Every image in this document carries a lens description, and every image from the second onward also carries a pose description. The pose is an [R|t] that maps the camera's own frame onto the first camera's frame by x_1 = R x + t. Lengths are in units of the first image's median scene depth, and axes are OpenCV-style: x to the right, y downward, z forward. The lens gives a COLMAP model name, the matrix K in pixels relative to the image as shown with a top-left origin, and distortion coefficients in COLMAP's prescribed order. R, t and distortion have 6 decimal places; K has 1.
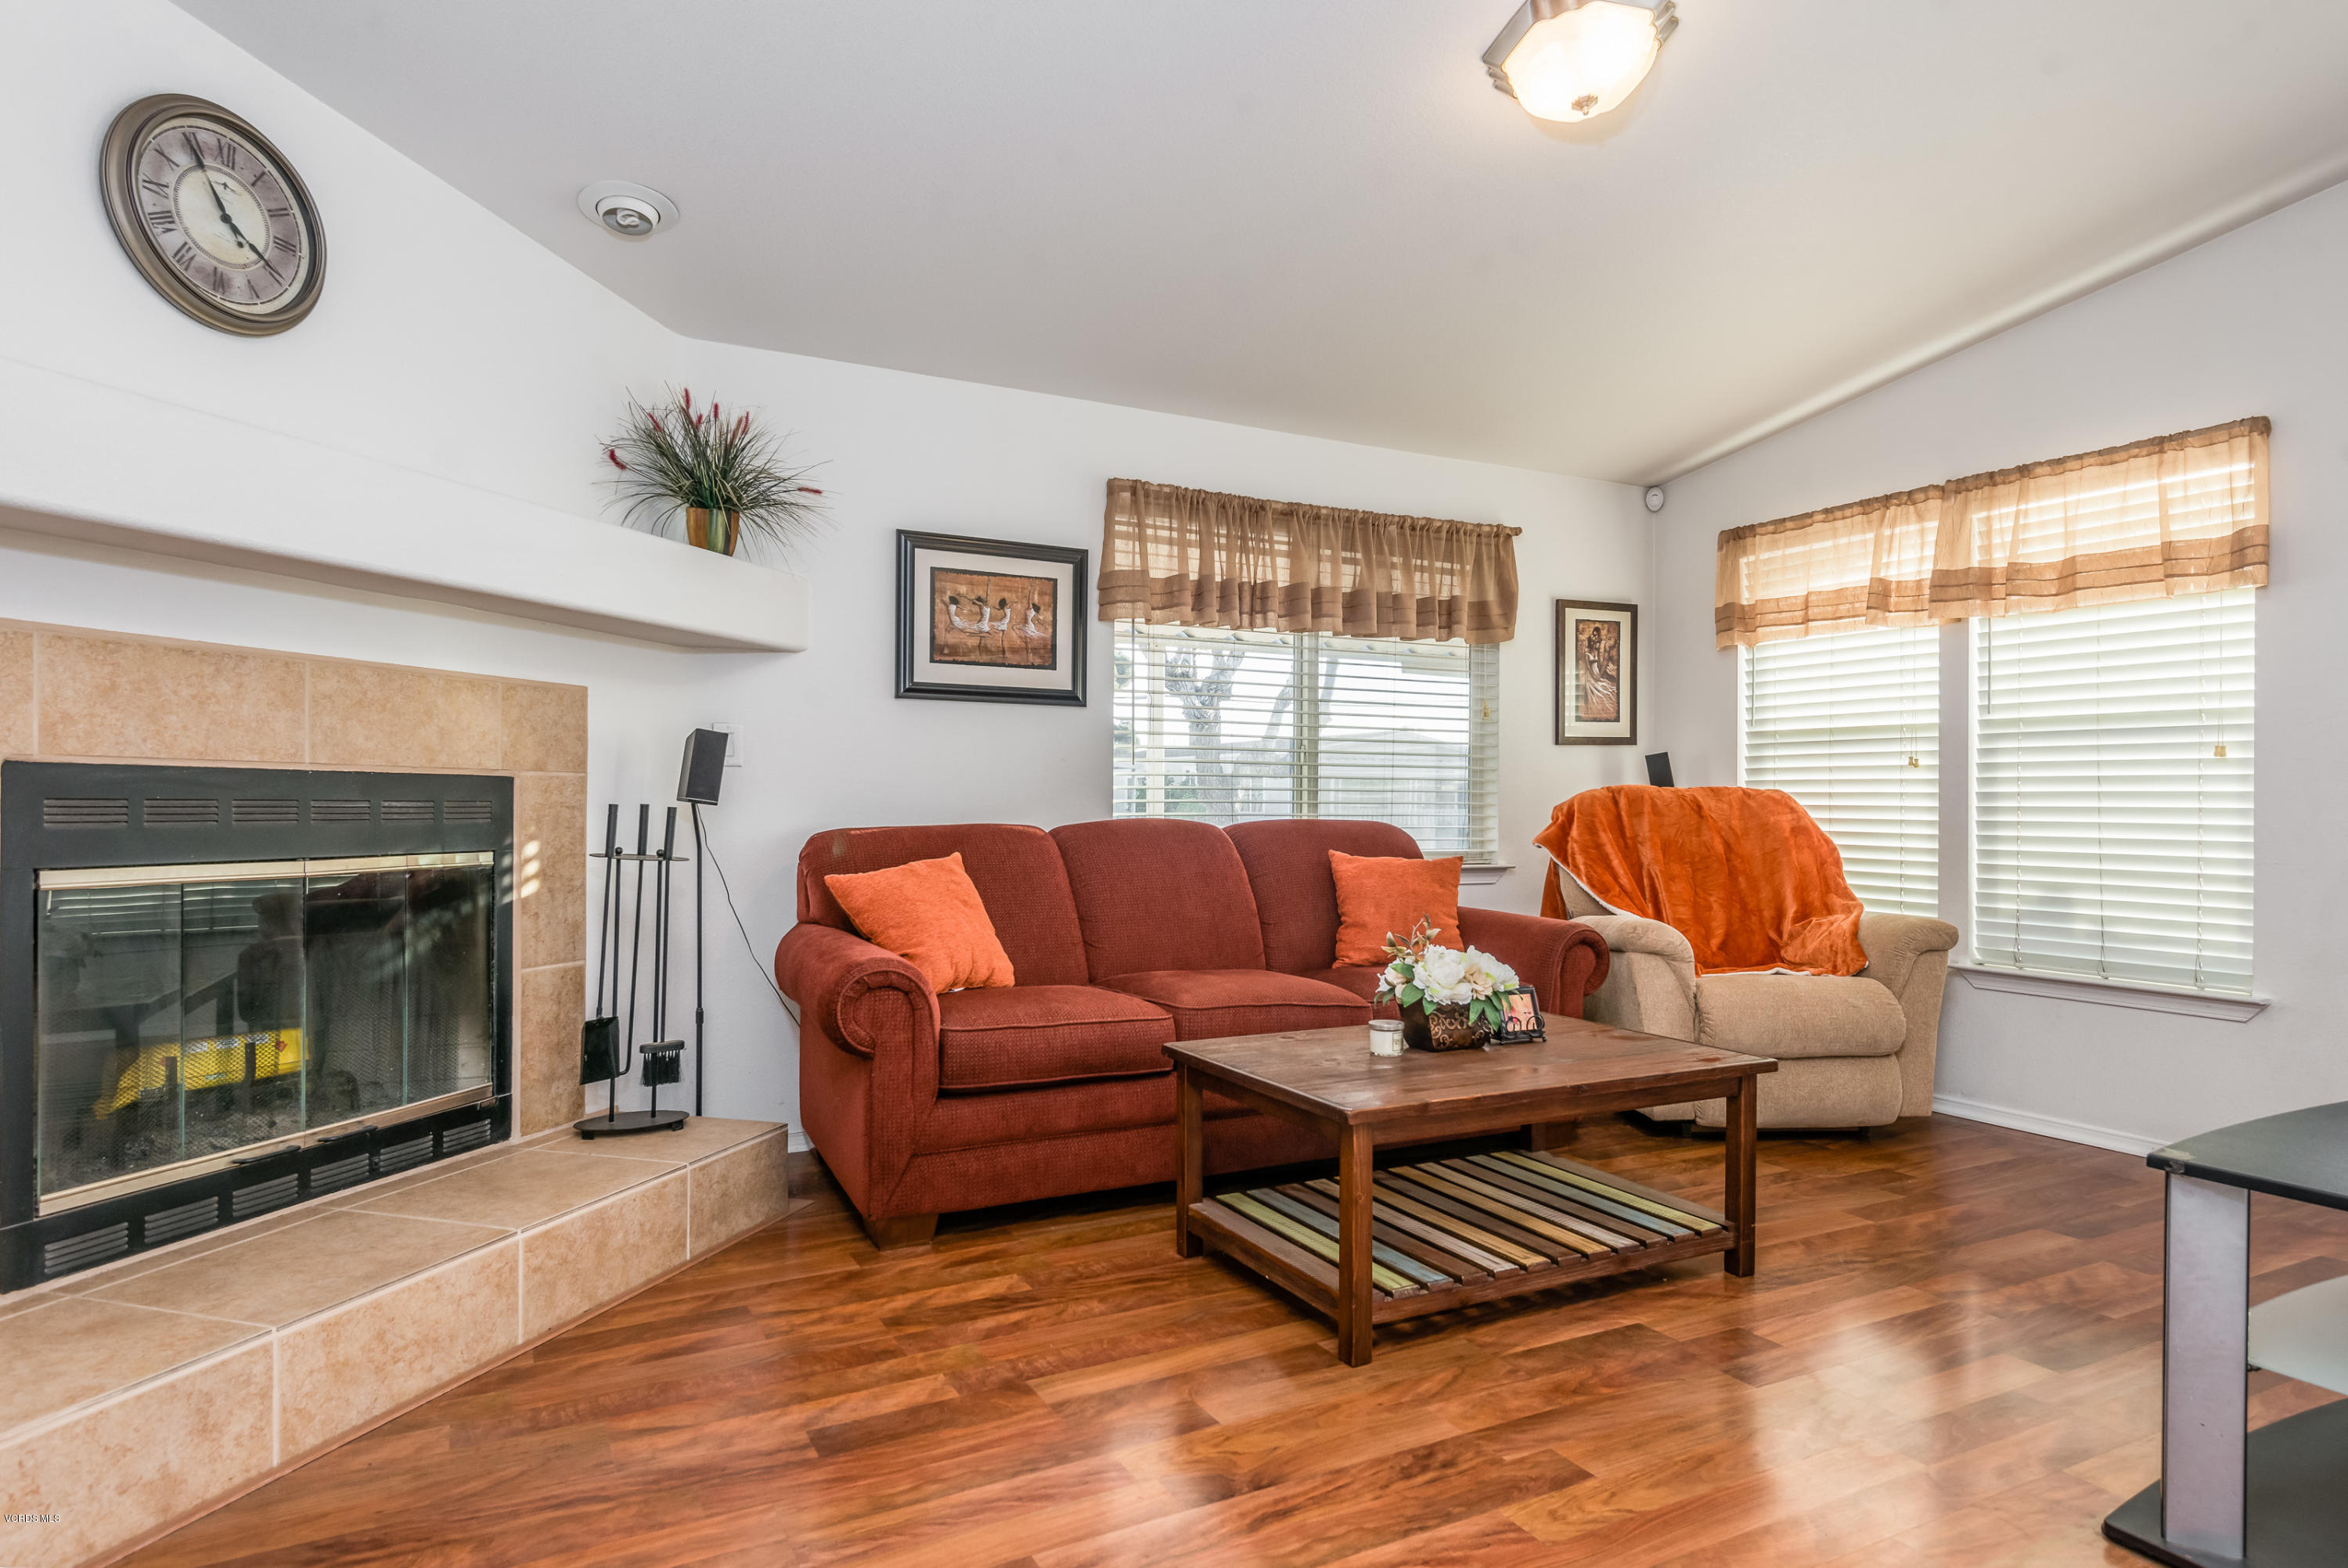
lens RADIAL K [[1335.2, 0, 1166.7], [0, 1335.2, 792.1], [0, 0, 1]] dist [0.025999, -0.001633]
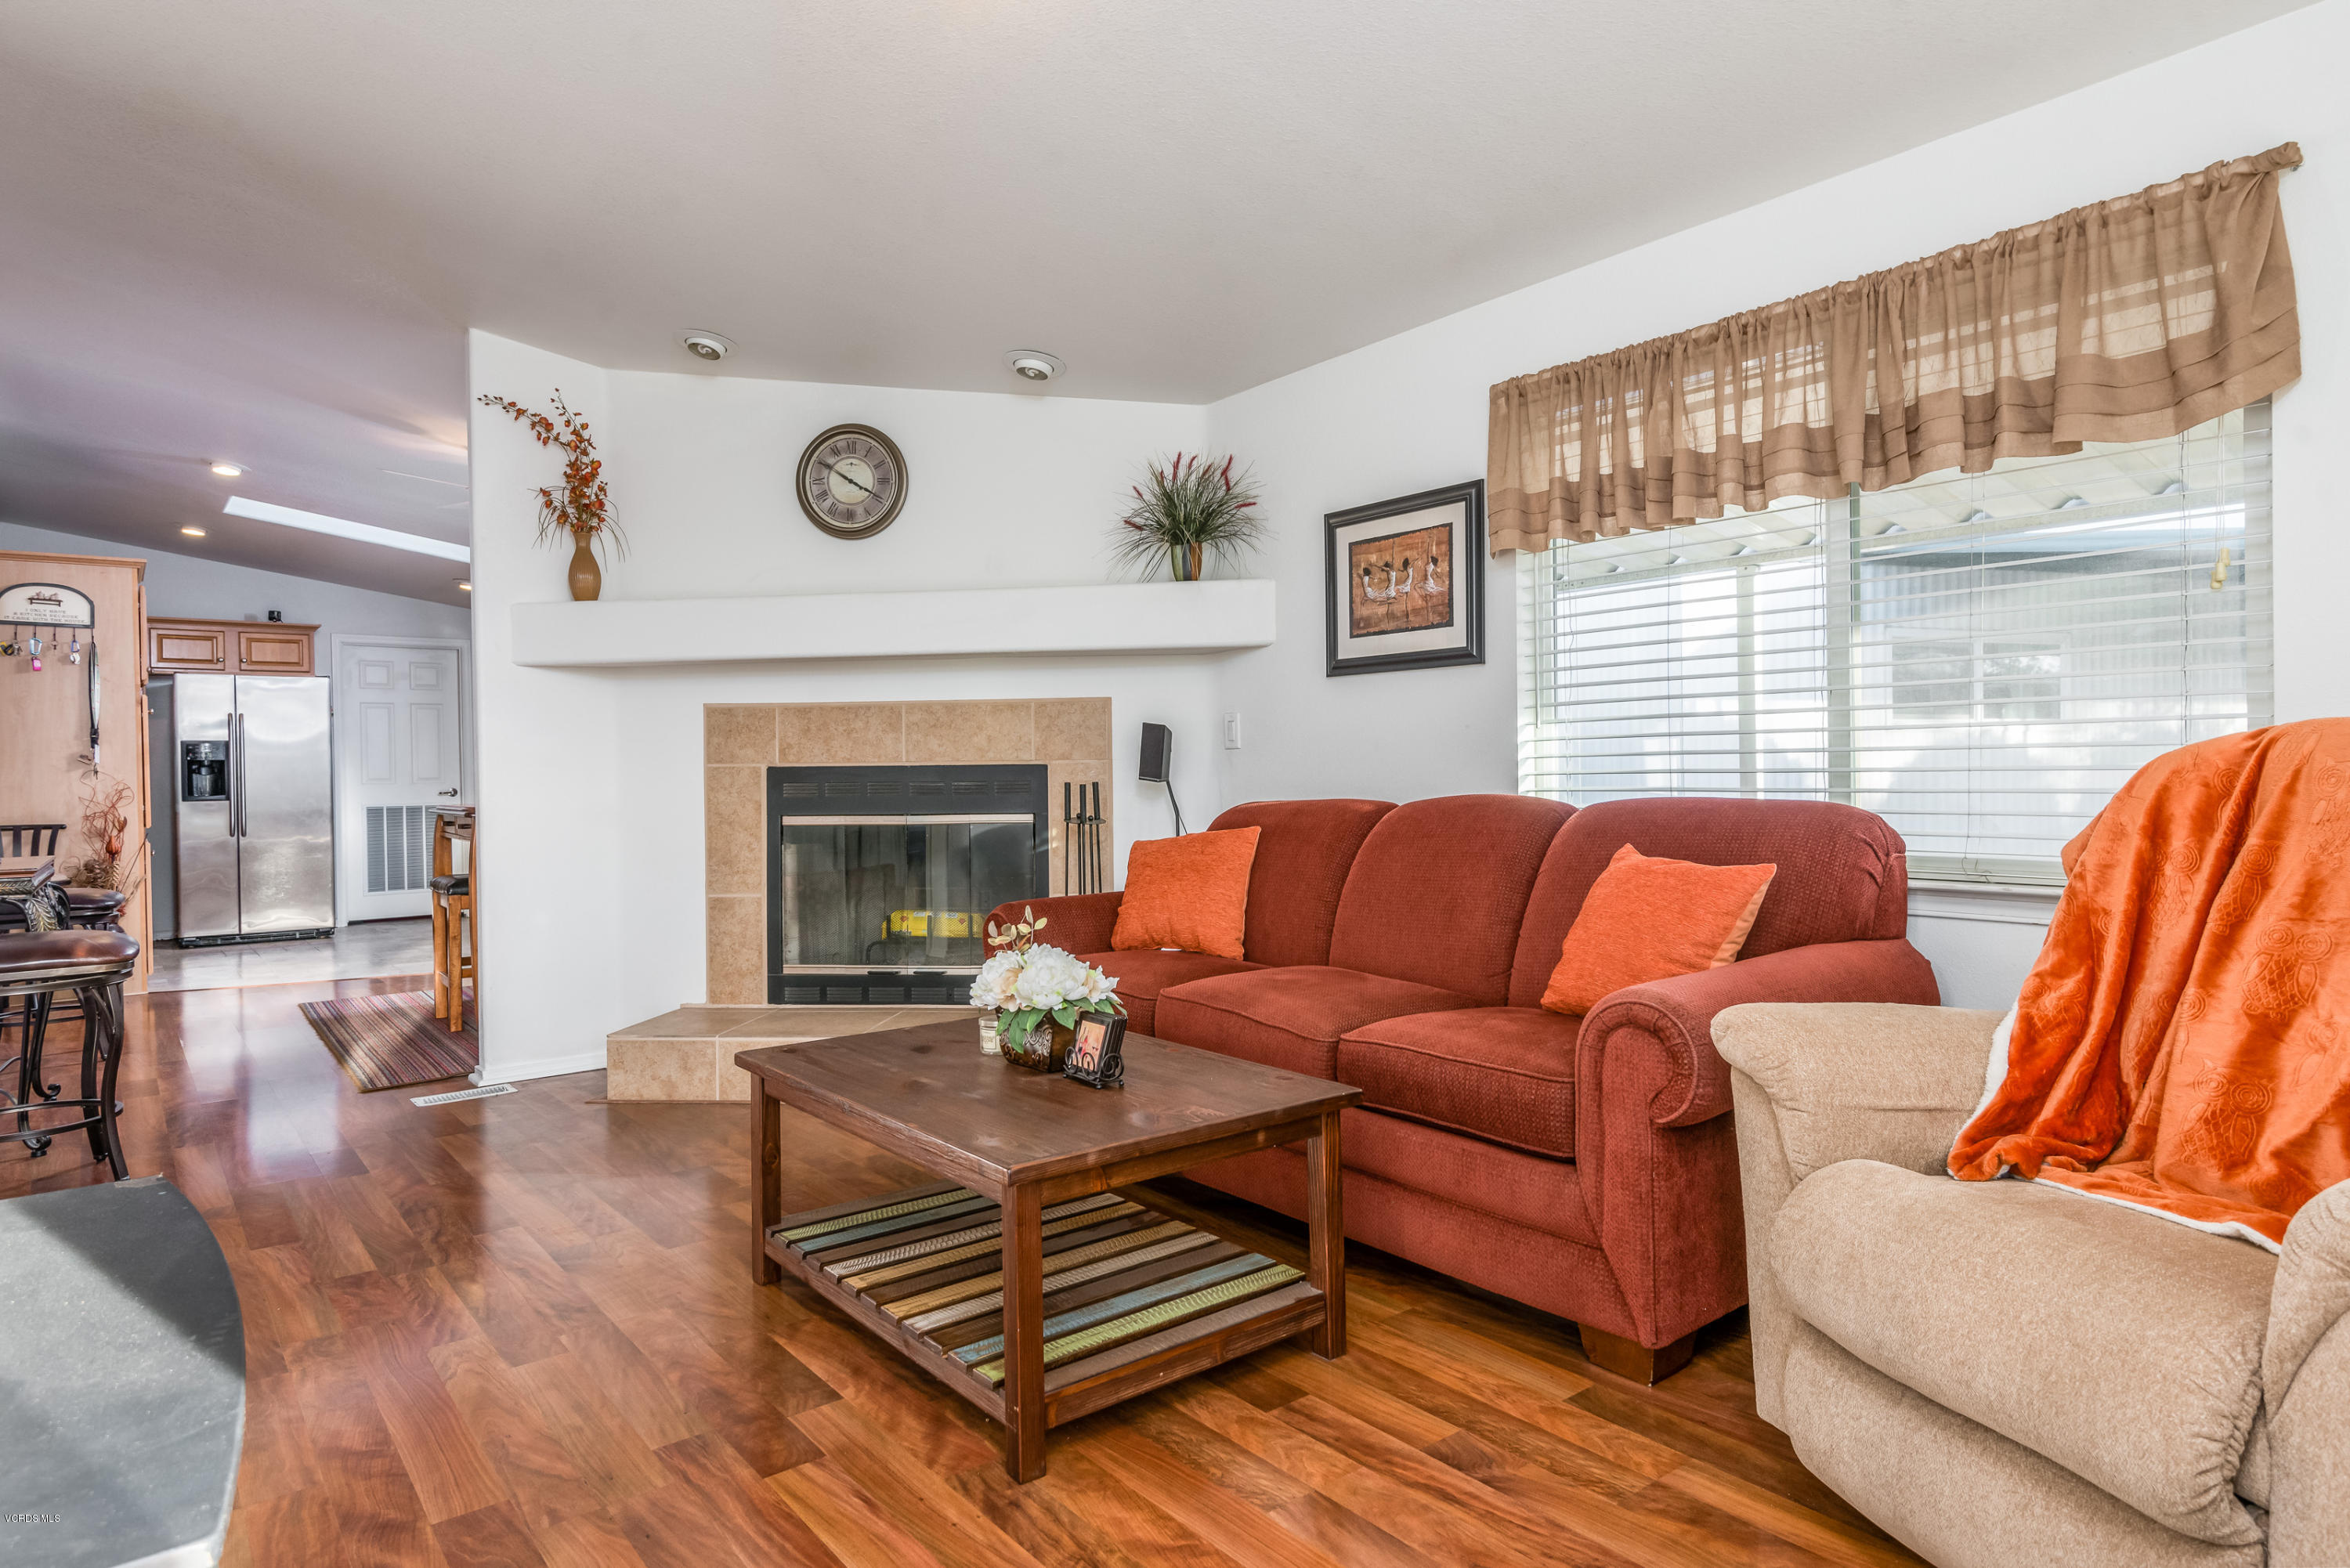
lens RADIAL K [[1336.5, 0, 1168.2], [0, 1336.5, 777.9], [0, 0, 1]] dist [0.025999, -0.001633]
pose [[0.184298, -0.005114, -0.982857, 0.786661], [0.021510, 0.999768, -0.001169, 0.006453], [0.982635, -0.020926, 0.184365, 0.677653]]
